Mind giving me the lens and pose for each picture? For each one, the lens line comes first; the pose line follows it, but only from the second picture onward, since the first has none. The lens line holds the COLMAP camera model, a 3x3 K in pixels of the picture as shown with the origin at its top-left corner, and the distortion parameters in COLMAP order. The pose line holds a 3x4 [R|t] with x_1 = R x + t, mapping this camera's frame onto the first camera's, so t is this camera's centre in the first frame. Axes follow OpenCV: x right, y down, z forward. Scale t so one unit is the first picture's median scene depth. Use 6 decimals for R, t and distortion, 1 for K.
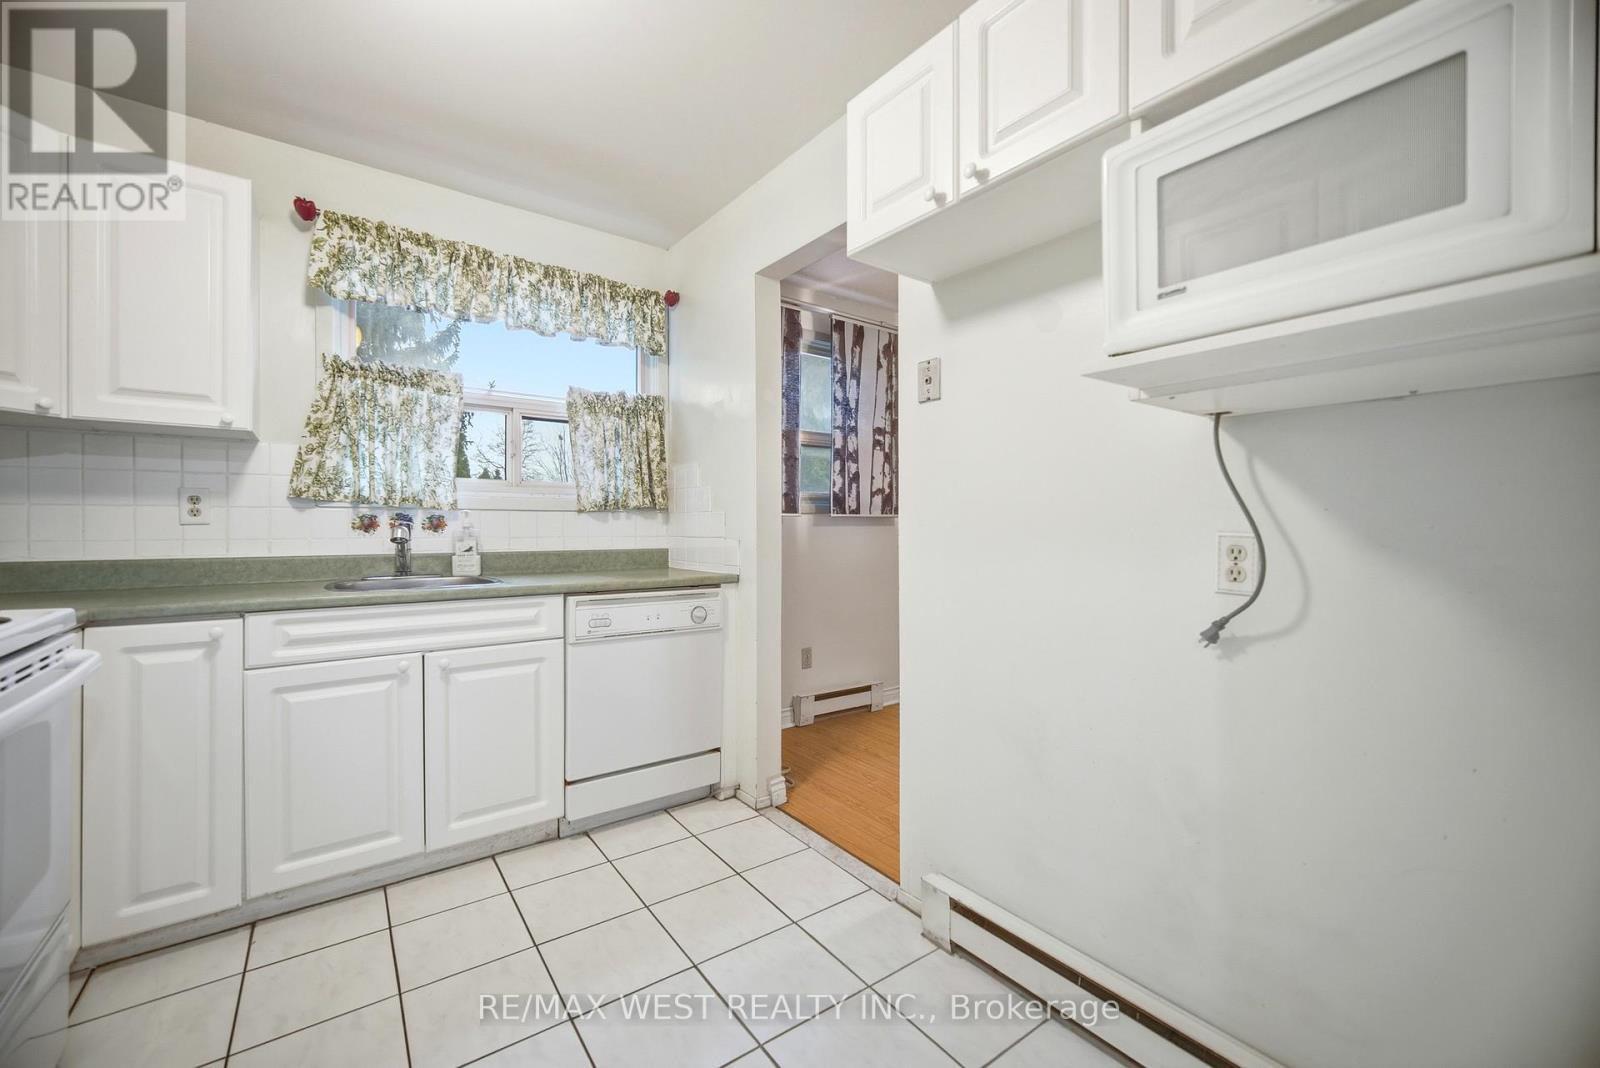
lens RADIAL K [[644.5, 0, 793.0], [0, 644.5, 528.0], [0, 0, 1]] dist [-0.001761, -0.000658]
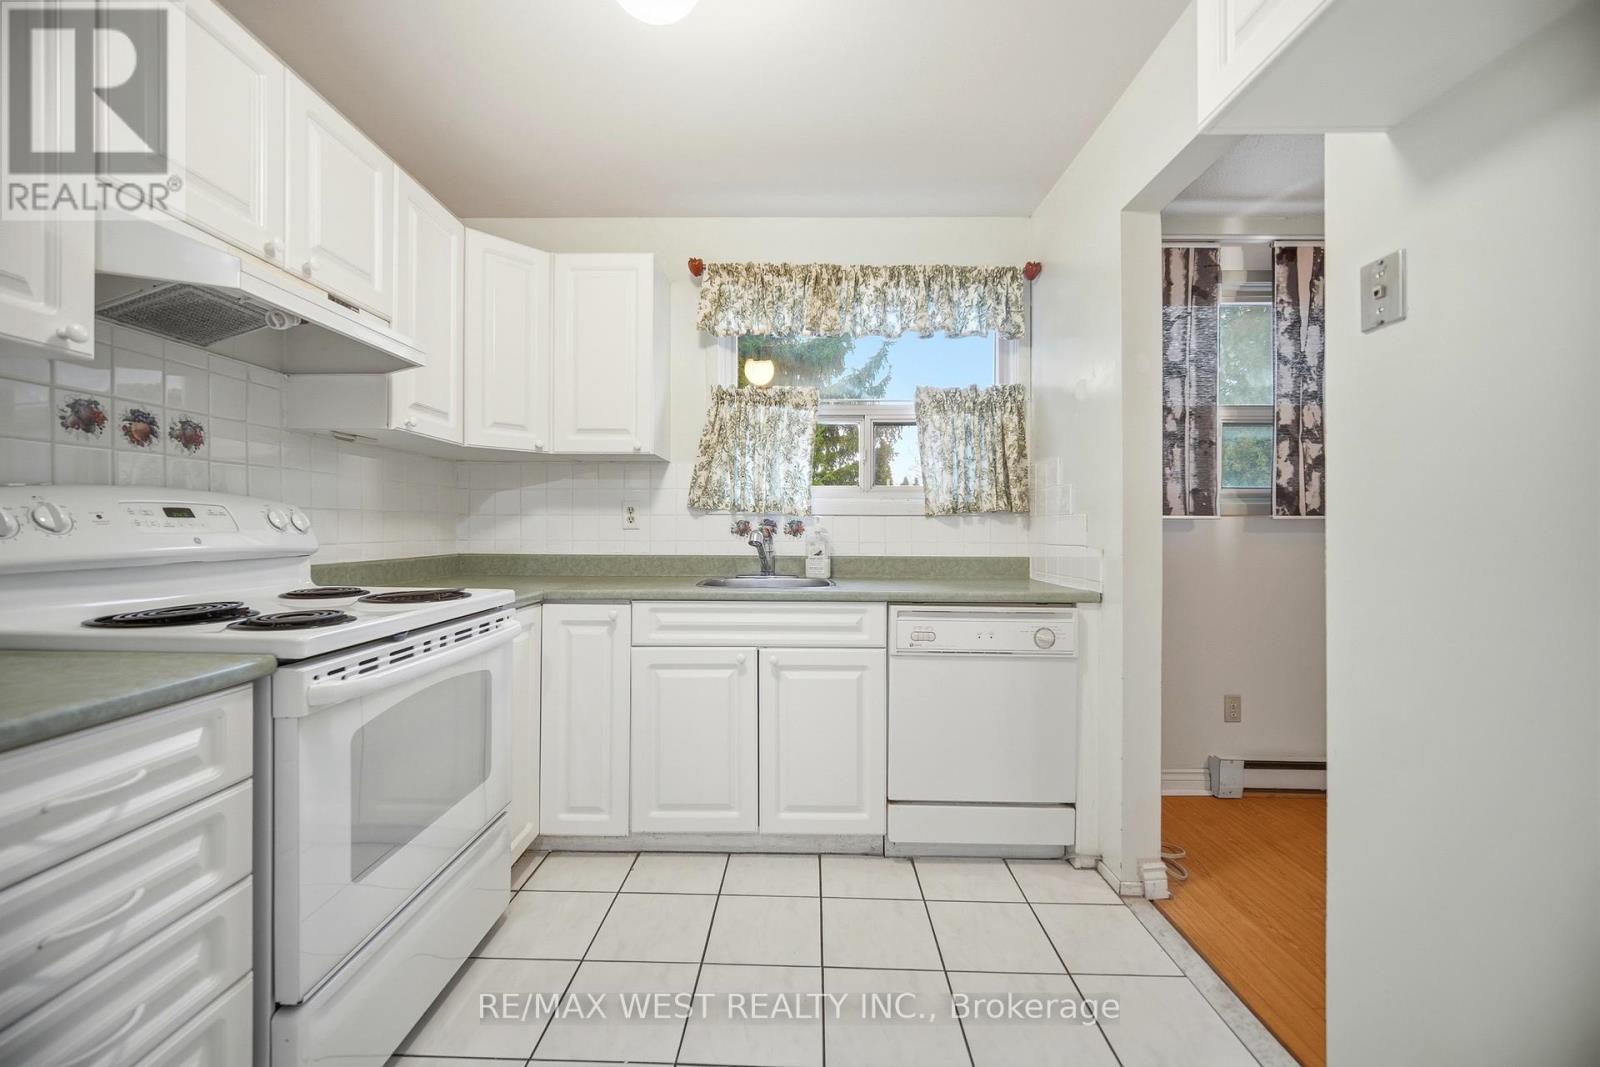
lens RADIAL K [[644.5, 0, 793.0], [0, 644.5, 527.5], [0, 0, 1]] dist [-0.001761, -0.000658]
pose [[0.793845, -0.000539, -0.608120, 0.102326], [-0.004489, 0.999967, -0.006746, -0.001304], [0.608104, 0.008085, 0.793817, 0.135952]]
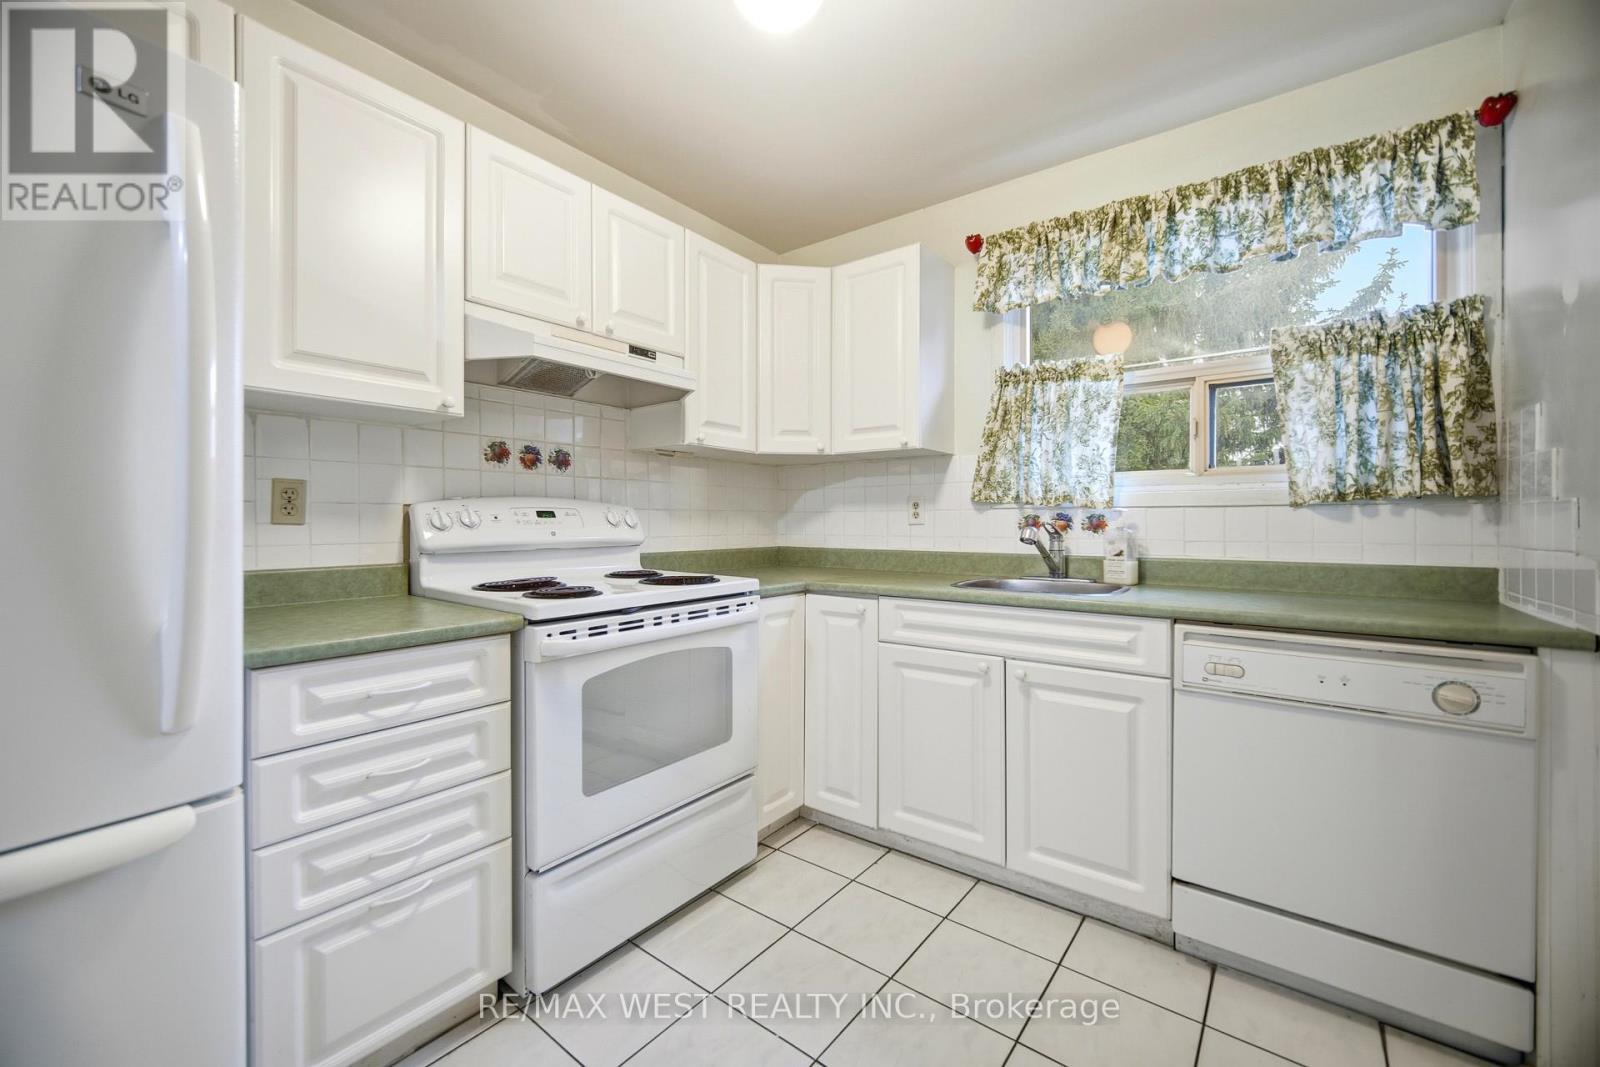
lens RADIAL K [[649.5, 0, 790.9], [0, 649.5, 522.5], [0, 0, 1]] dist [-0.000360, -0.000061]
pose [[0.271274, -0.002642, -0.962499, 0.213089], [-0.003827, 0.999985, -0.003823, -0.003213], [0.962495, 0.004720, 0.271260, 0.334518]]
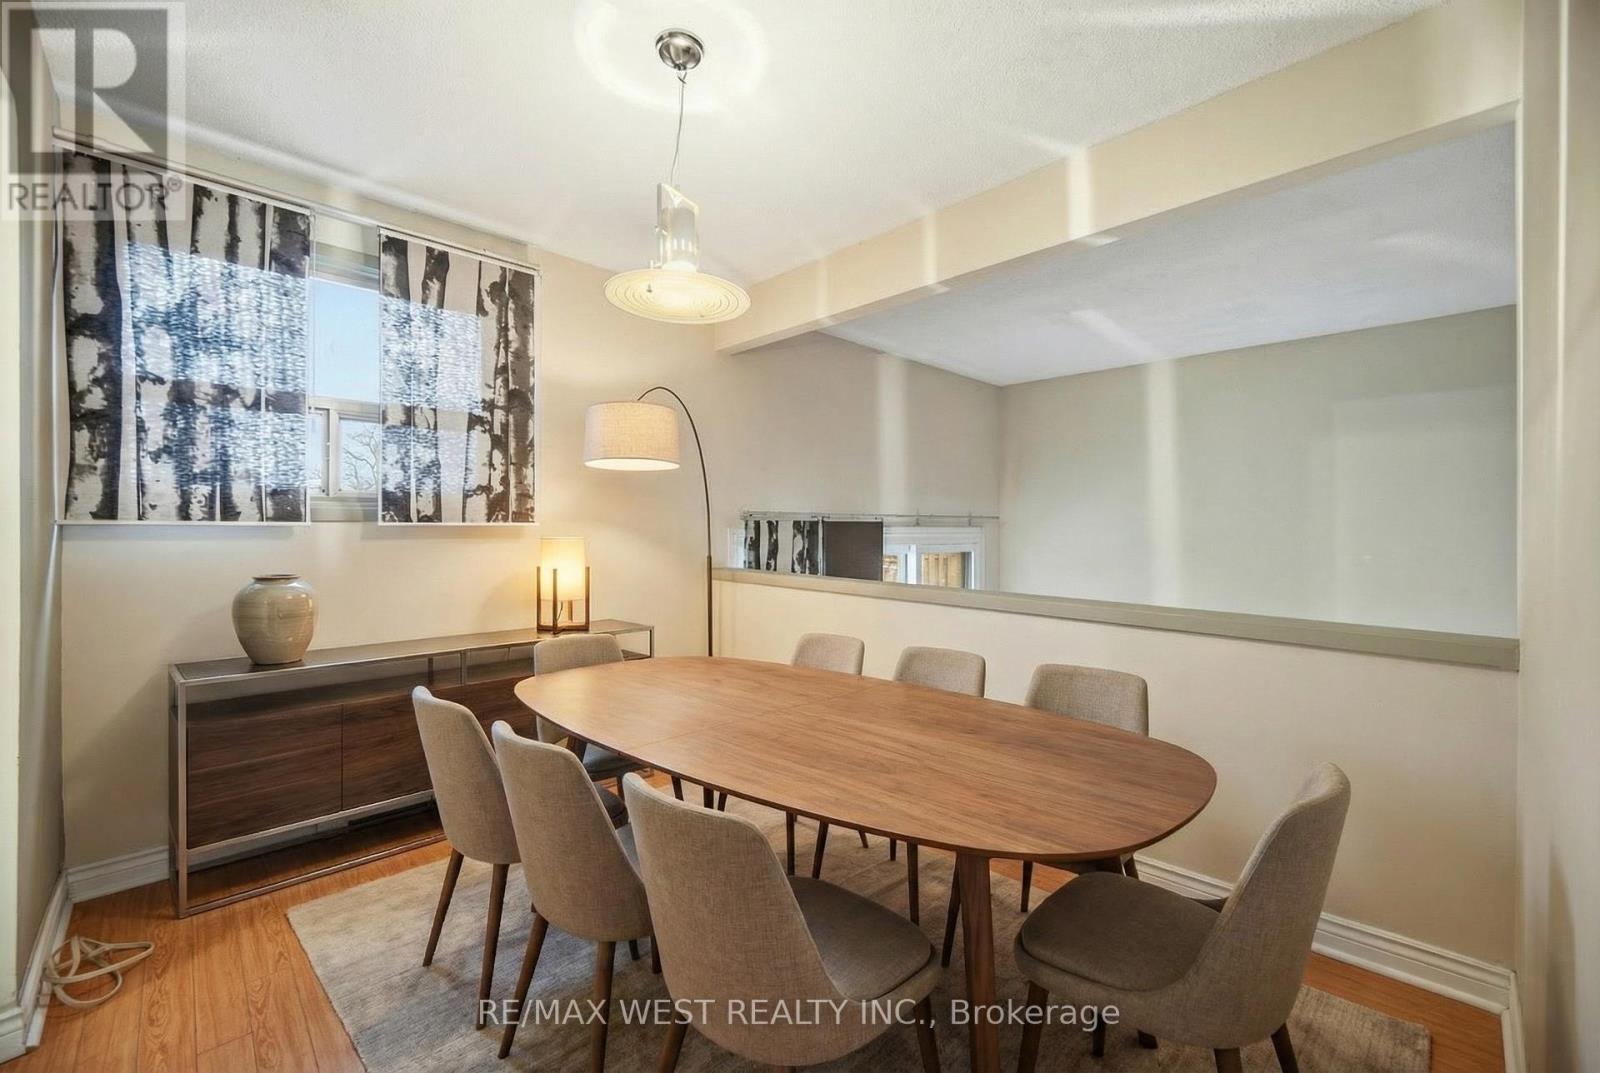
lens RADIAL K [[644.5, 0, 793.0], [0, 644.5, 530.5], [0, 0, 1]] dist [-0.001761, -0.000658]
pose [[0.992537, 0.000099, 0.121944, 0.590327], [0.000056, 0.999999, -0.001261, -0.016957], [-0.121944, 0.001258, 0.992536, 0.394400]]
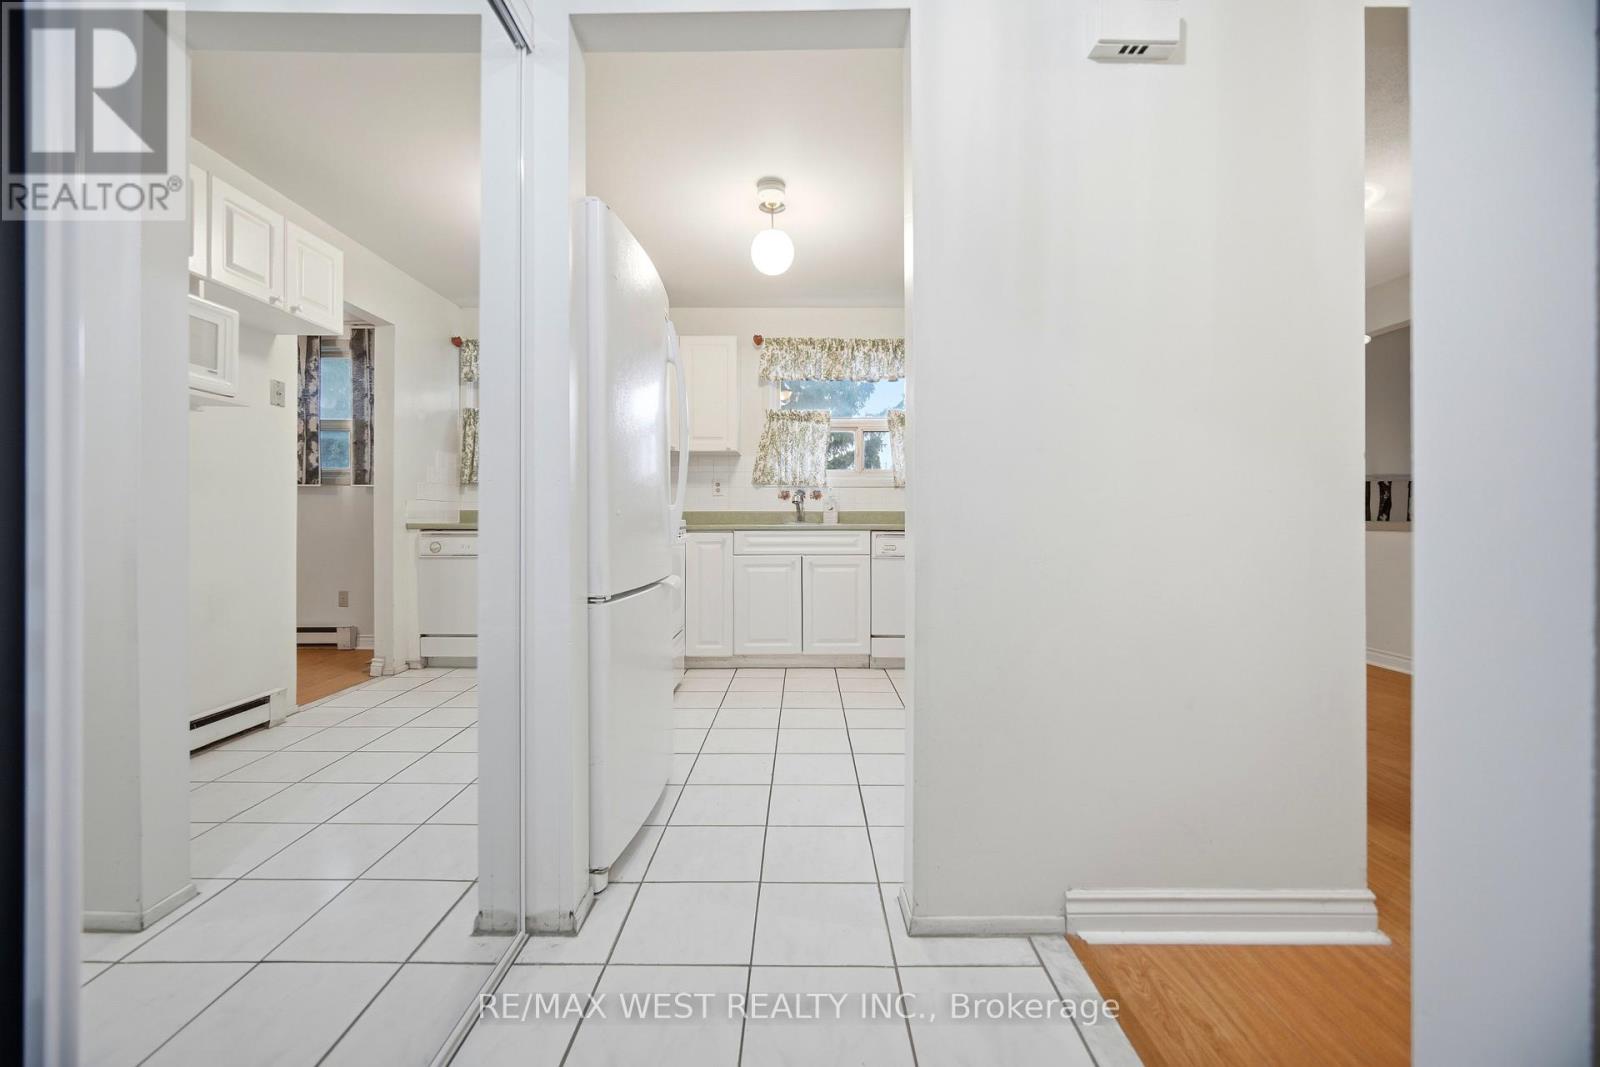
lens RADIAL K [[665.7, 0, 797.0], [0, 665.7, 525.3], [0, 0, 1]] dist [-0.000051, -0.000050]
pose [[0.806617, -0.001213, -0.591074, 0.504692], [0.000879, 0.999999, -0.000853, 0.078906], [0.591074, 0.000168, 0.806617, -0.538881]]
